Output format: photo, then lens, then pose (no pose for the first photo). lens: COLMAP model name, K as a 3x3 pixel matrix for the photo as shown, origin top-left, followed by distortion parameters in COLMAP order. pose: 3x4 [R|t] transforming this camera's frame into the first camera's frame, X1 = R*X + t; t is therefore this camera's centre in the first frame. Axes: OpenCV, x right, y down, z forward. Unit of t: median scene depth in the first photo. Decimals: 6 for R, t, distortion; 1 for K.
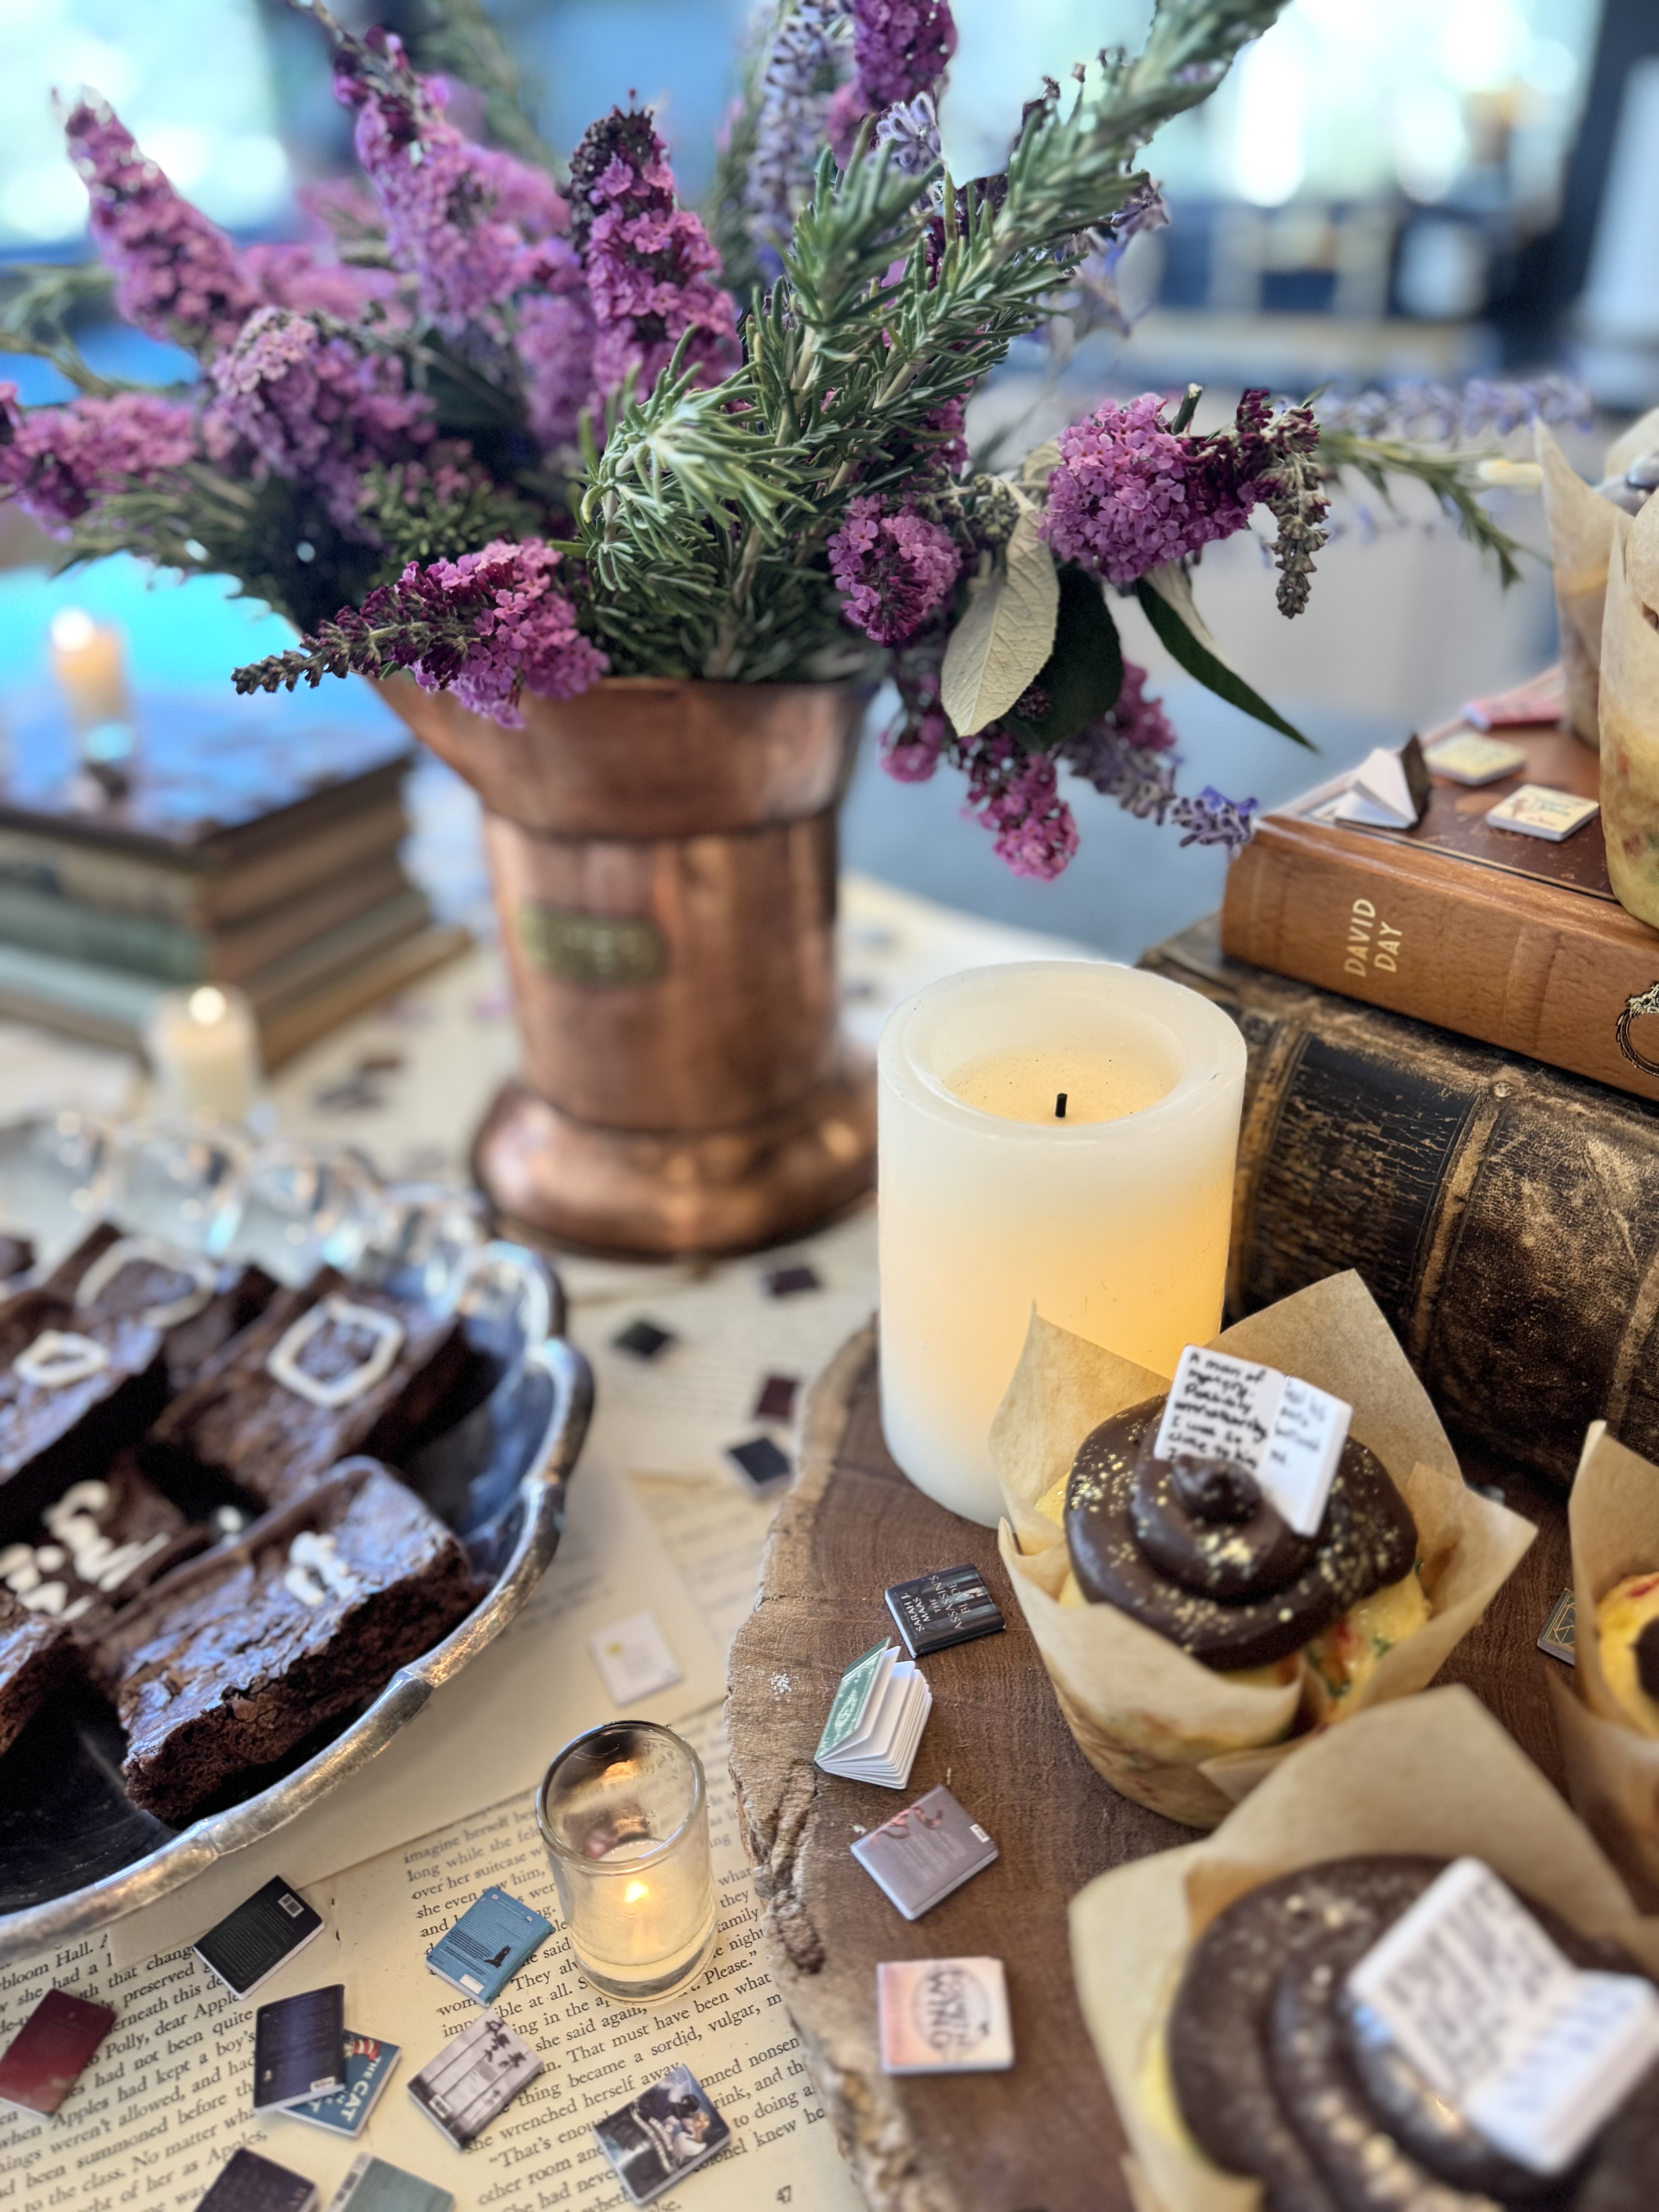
lens RADIAL K [[1594.1, 0, 829.5], [0, 1594.1, 1106.0], [0, 0, 1]] dist [-0.016205, -0.002124]
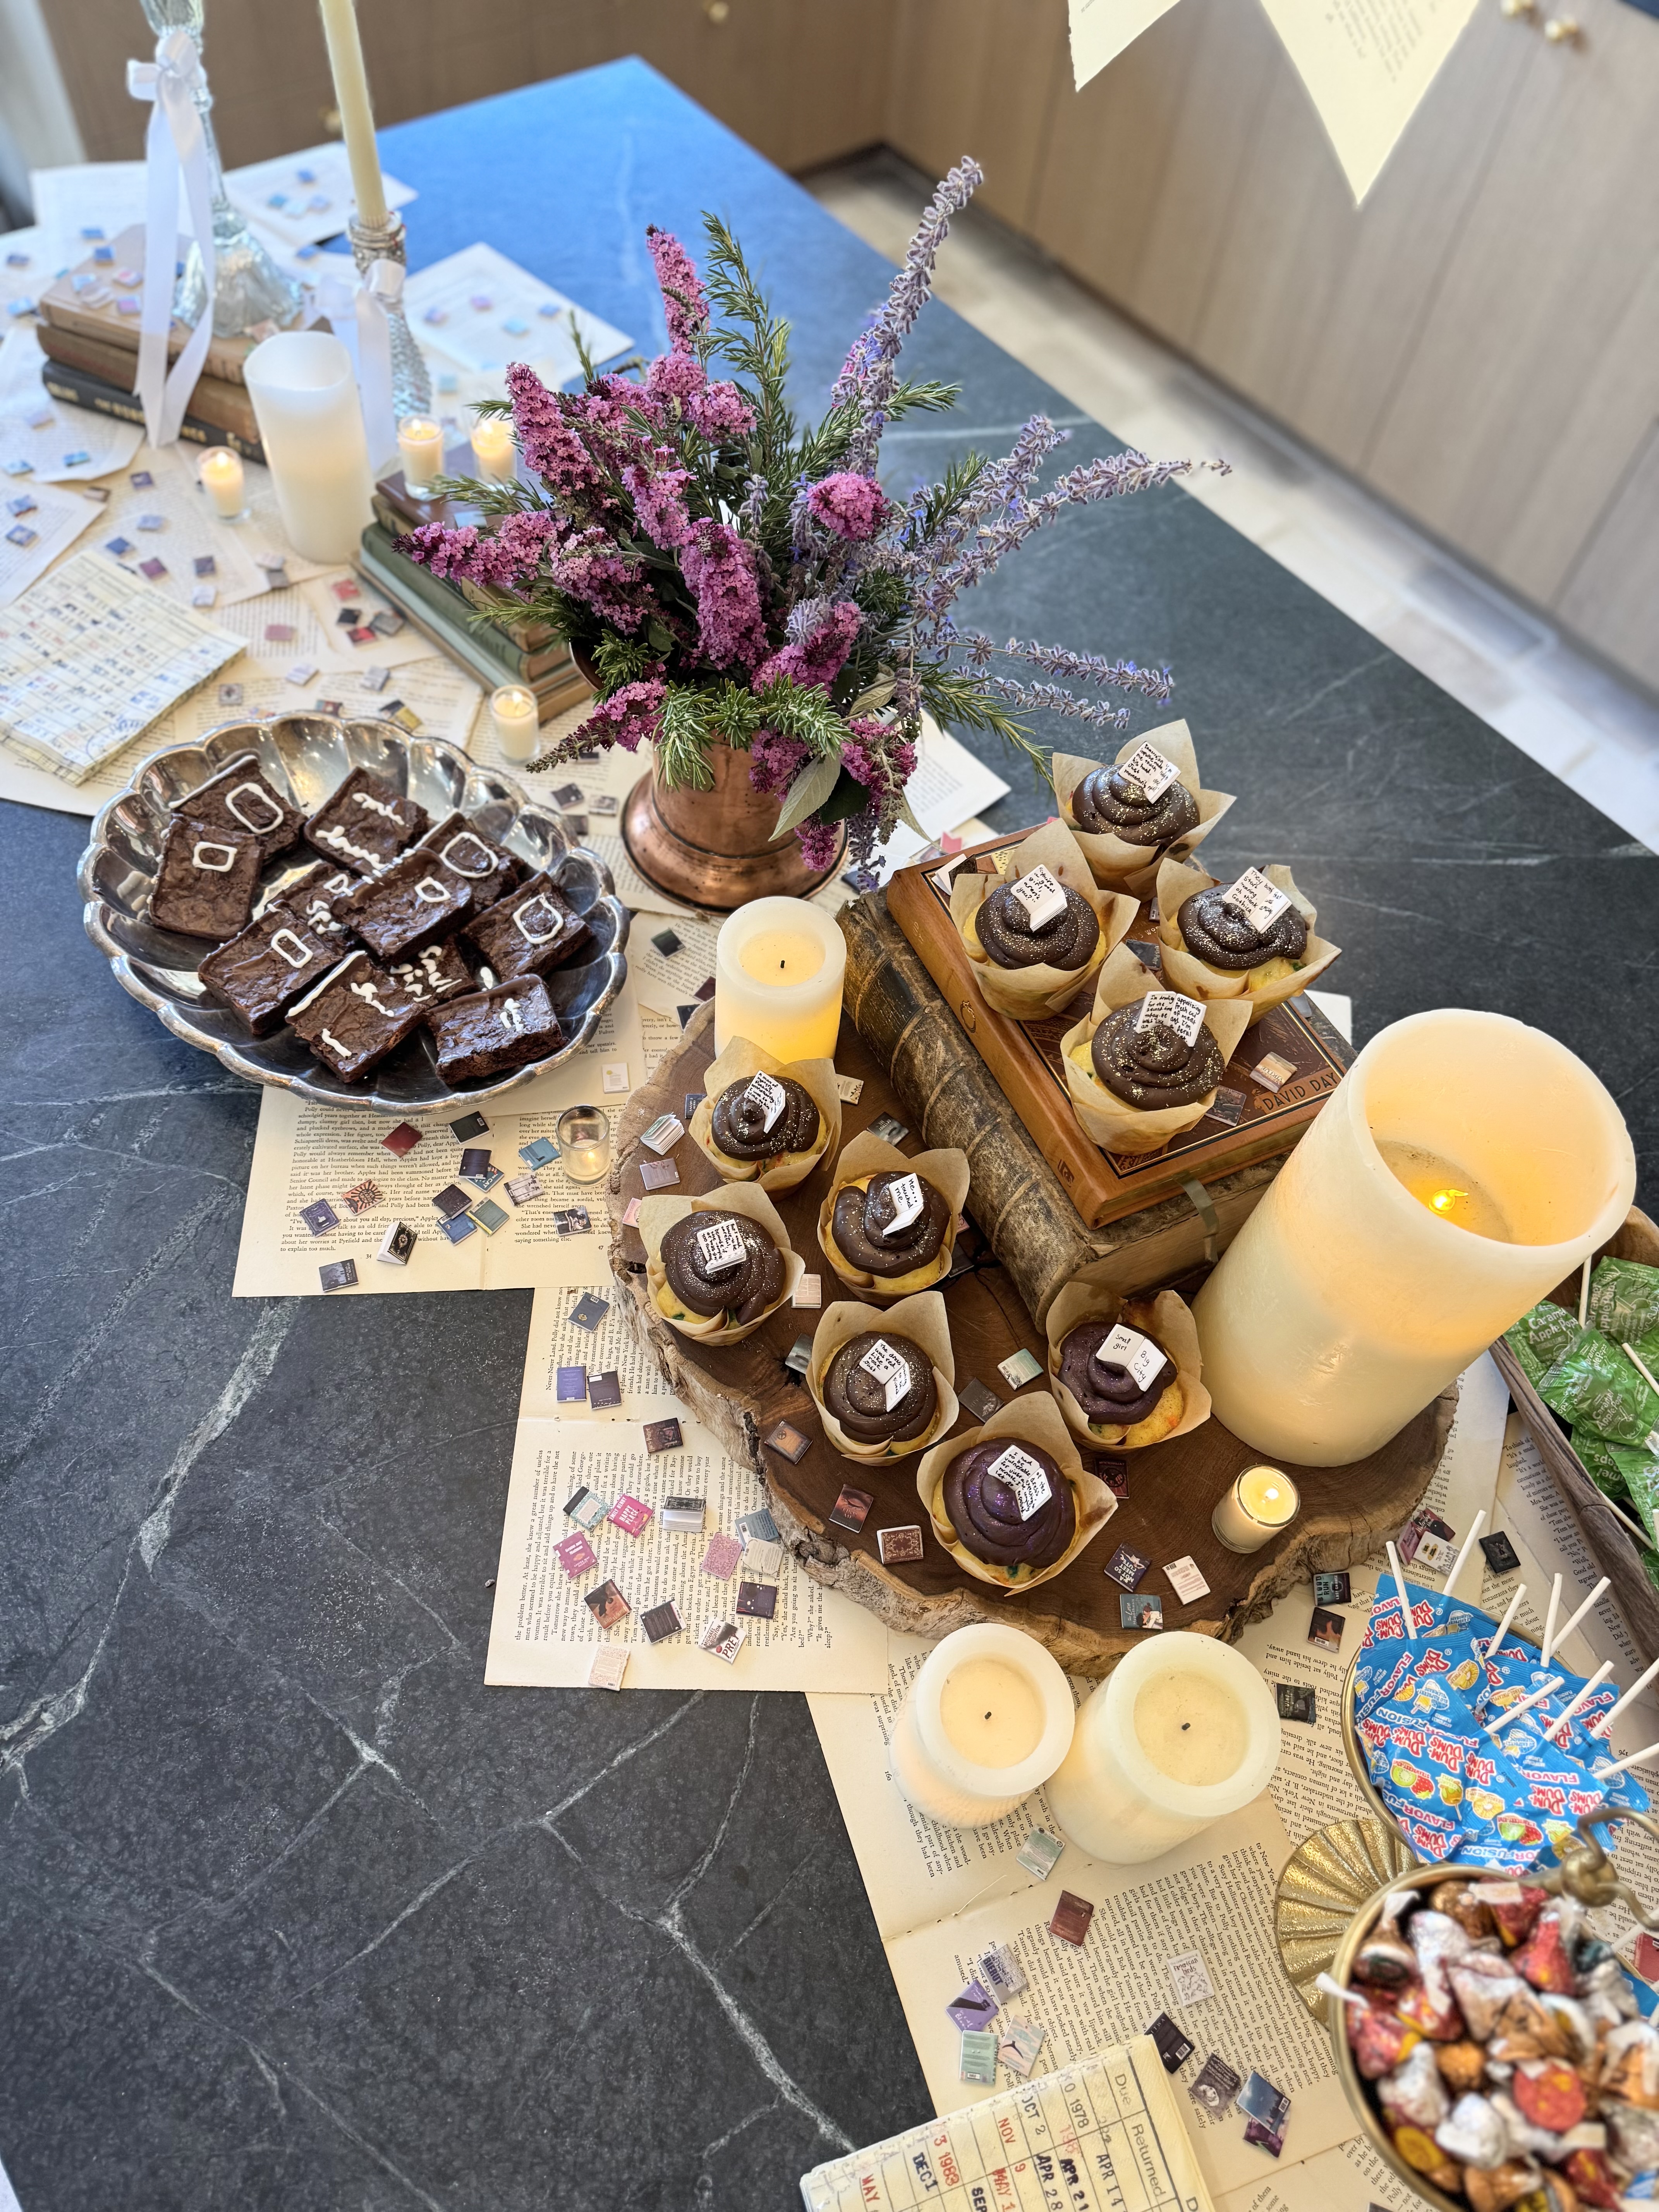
lens RADIAL K [[1555.9, 0, 829.5], [0, 1555.9, 1106.0], [0, 0, 1]] dist [0.068236, -0.000422]
pose [[0.943195, 0.321259, -0.084713, 0.503328], [-0.256482, 0.866133, 0.428988, -0.919635], [0.211188, -0.382892, 0.899329, -1.449265]]
